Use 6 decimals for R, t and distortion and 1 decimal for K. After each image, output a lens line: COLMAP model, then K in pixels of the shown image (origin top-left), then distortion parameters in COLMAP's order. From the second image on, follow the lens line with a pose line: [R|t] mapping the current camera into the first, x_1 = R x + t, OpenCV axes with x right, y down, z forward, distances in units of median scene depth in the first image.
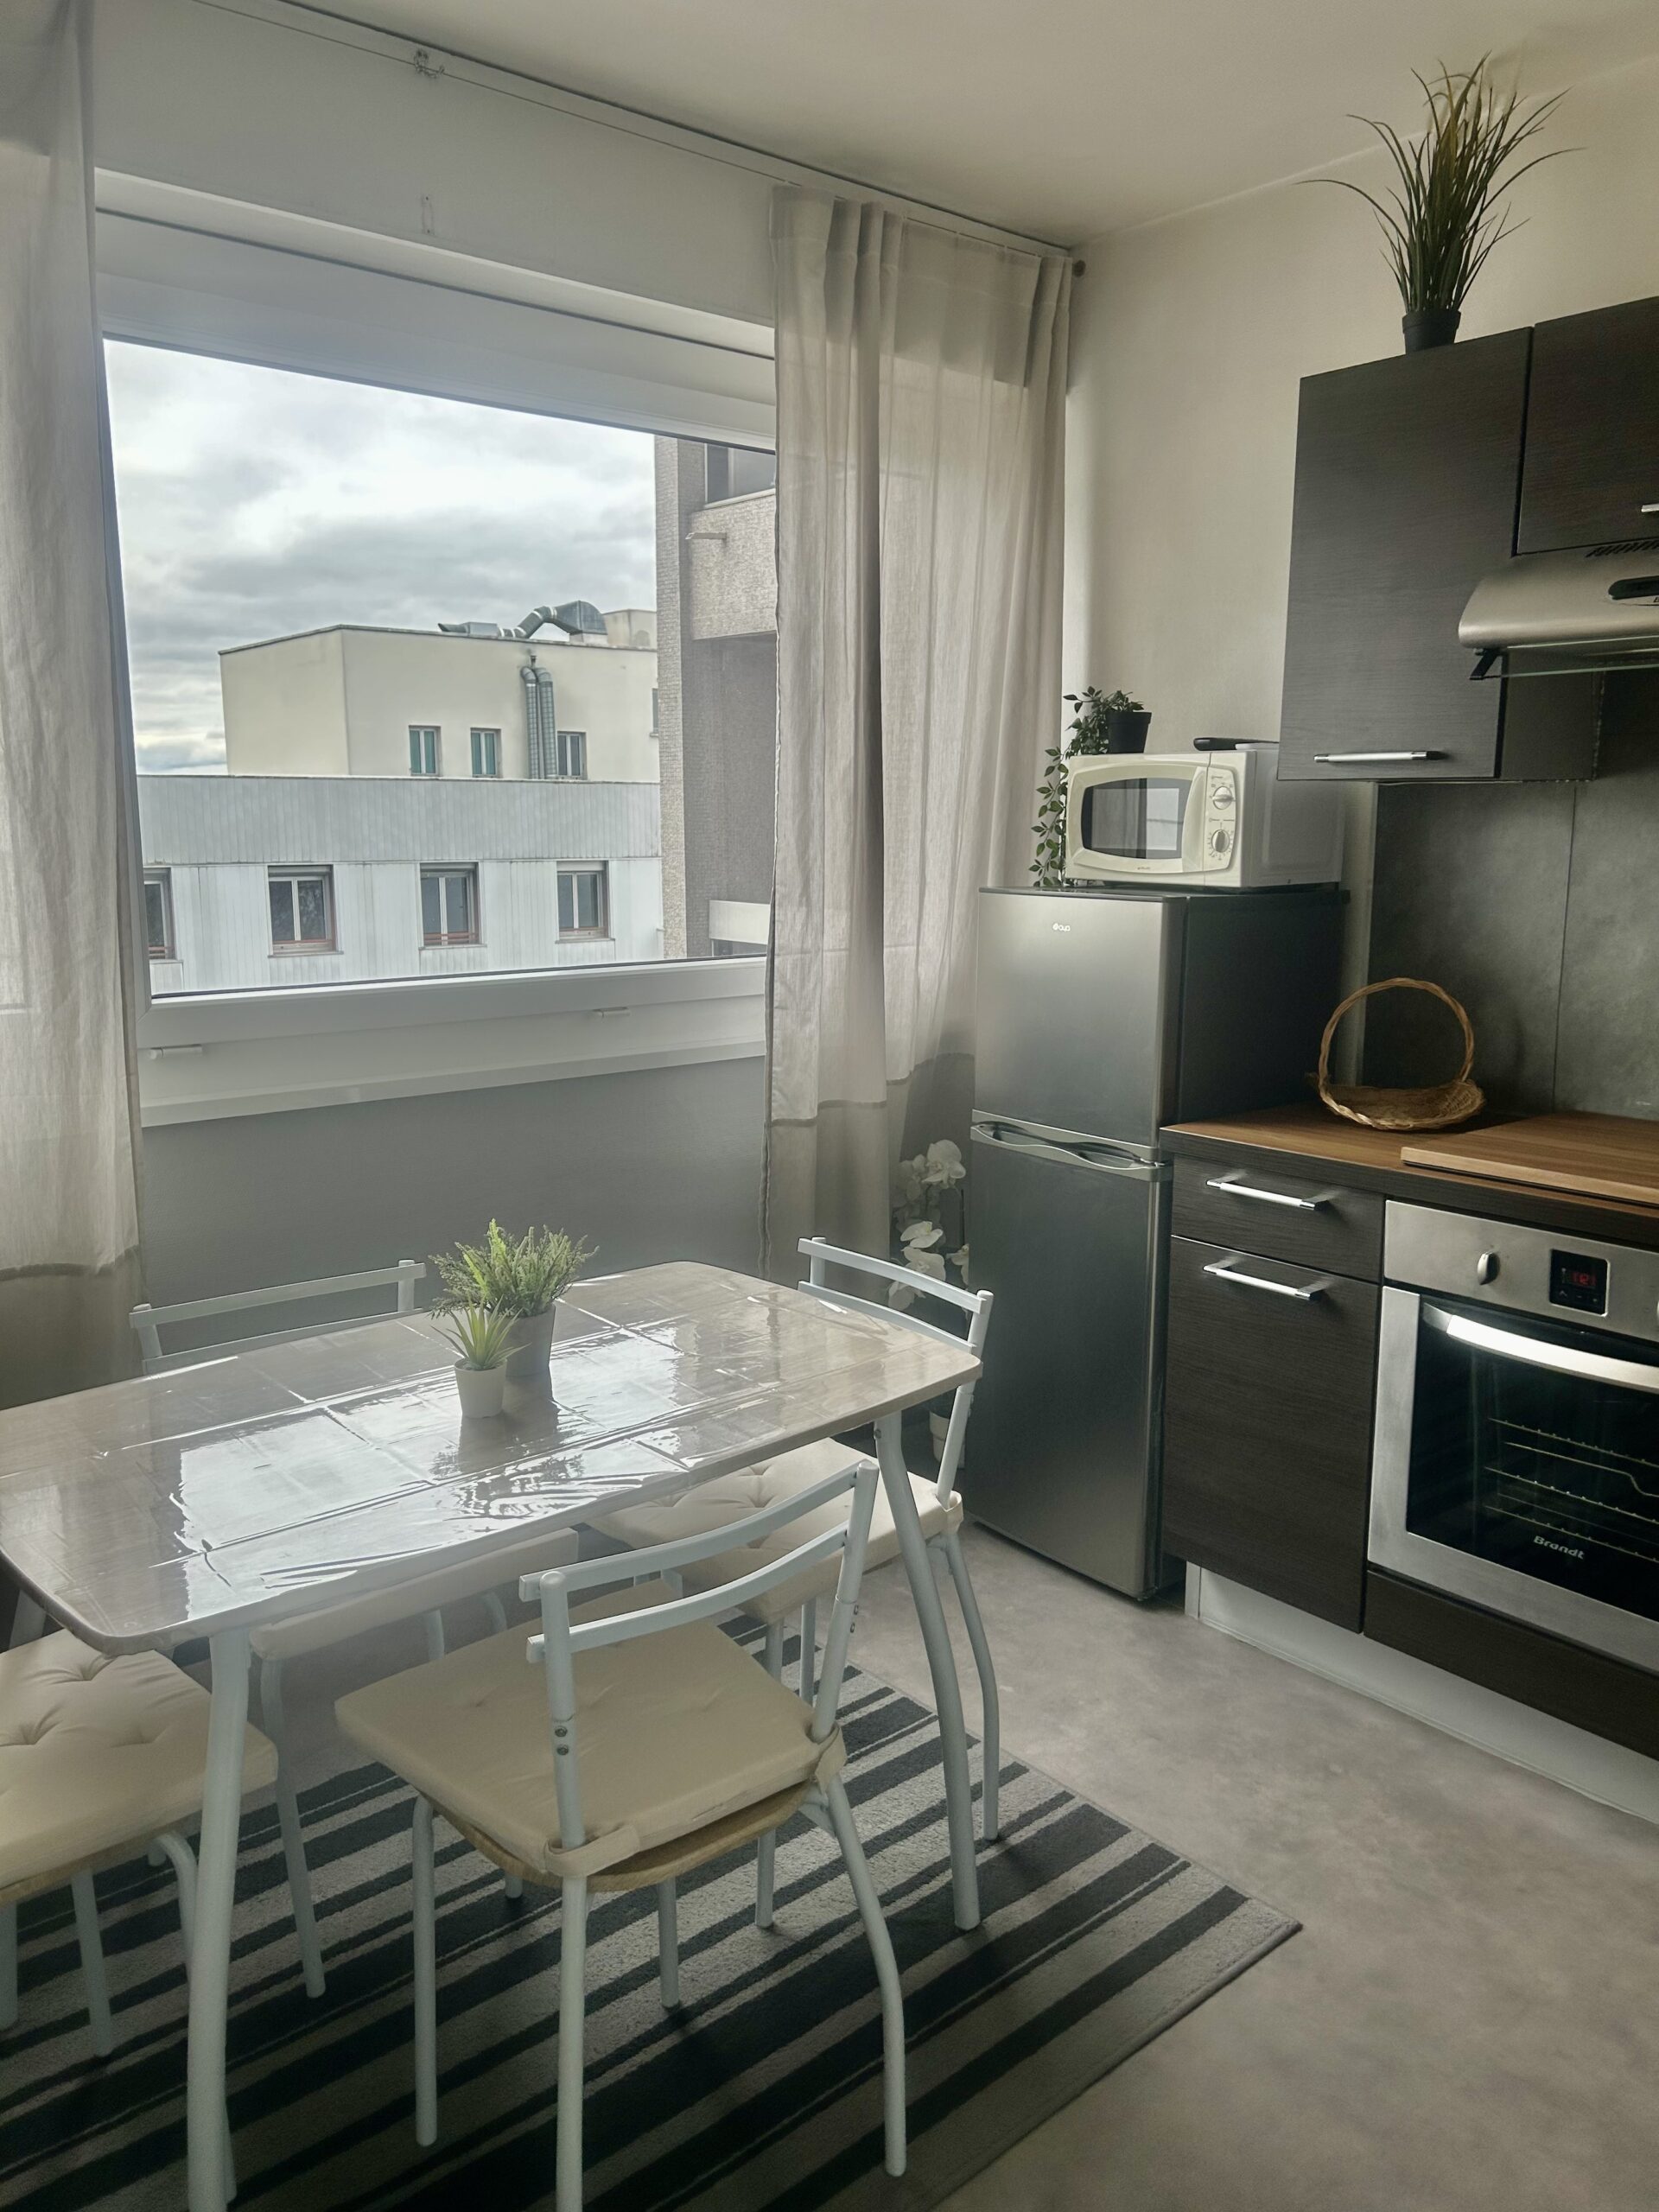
lens RADIAL K [[1657.3, 0, 829.9], [0, 1657.3, 1112.3], [0, 0, 1]] dist [0.035669, -0.021990]
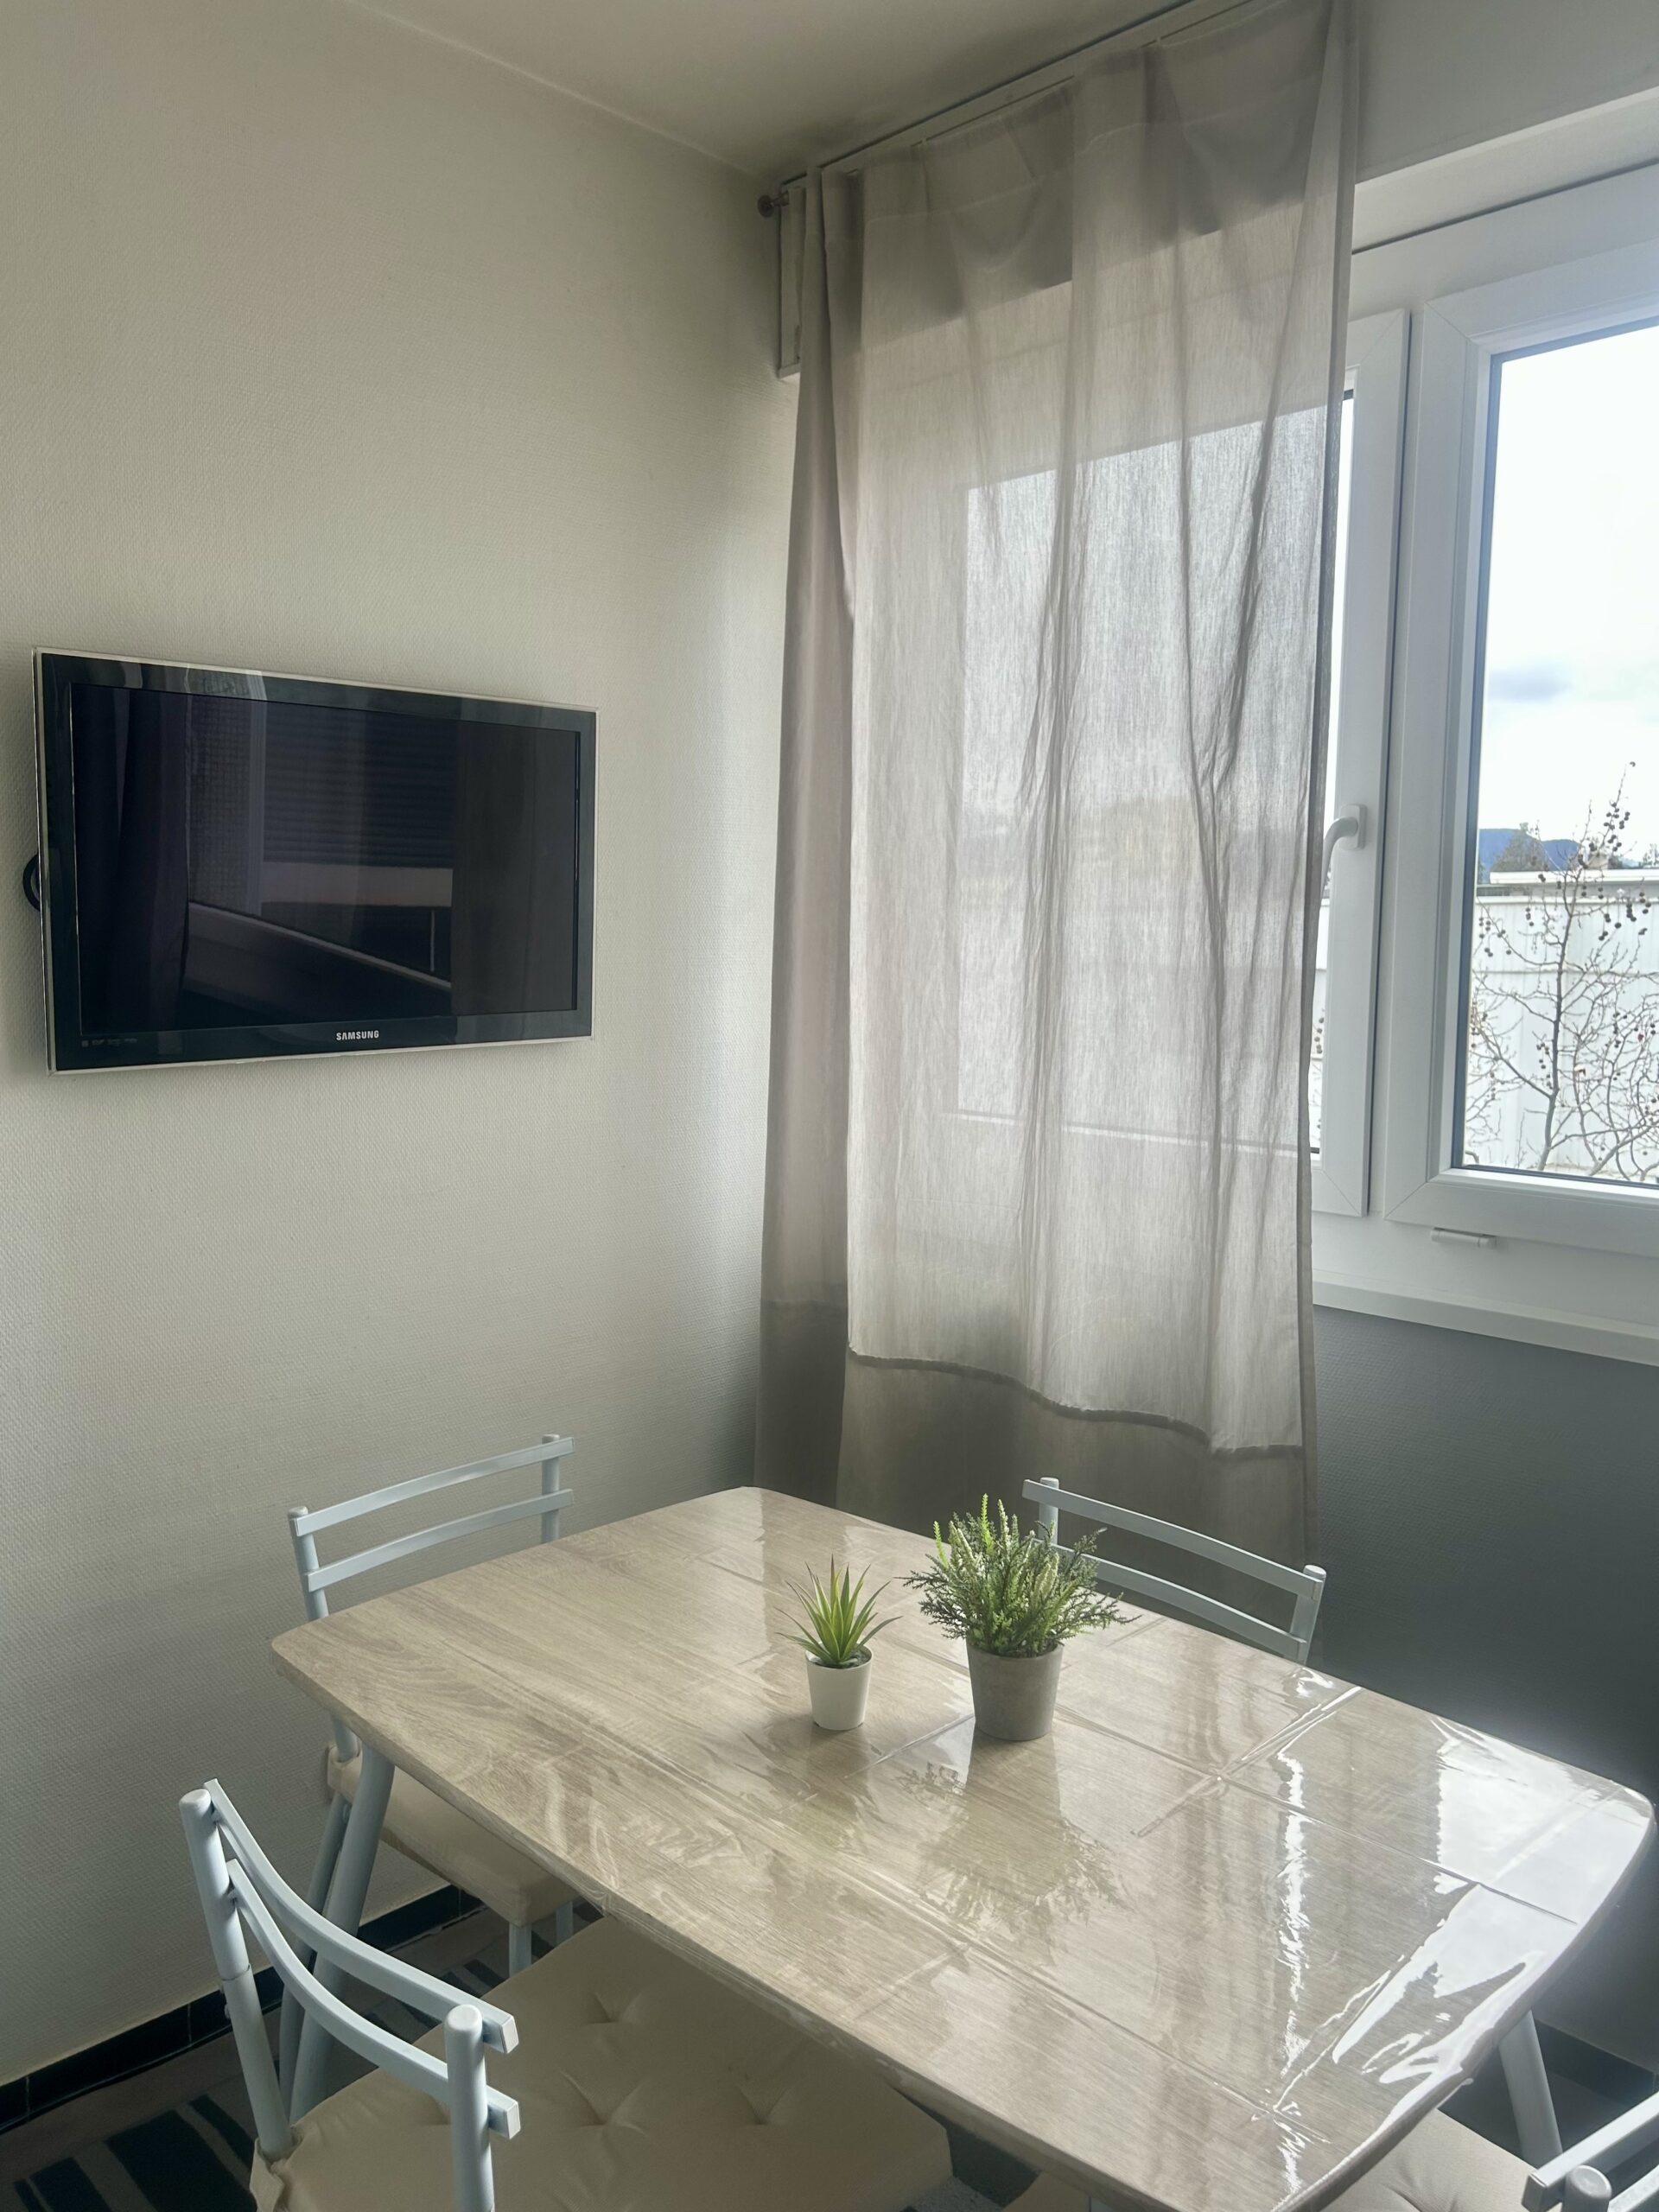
lens RADIAL K [[1657.3, 0, 836.9], [0, 1657.3, 1115.7], [0, 0, 1]] dist [0.035669, -0.021990]
pose [[0.077226, 0.104326, -0.991540, 0.336850], [-0.188235, 0.978151, 0.088256, -0.099035], [0.979083, 0.179827, 0.095177, 0.580170]]
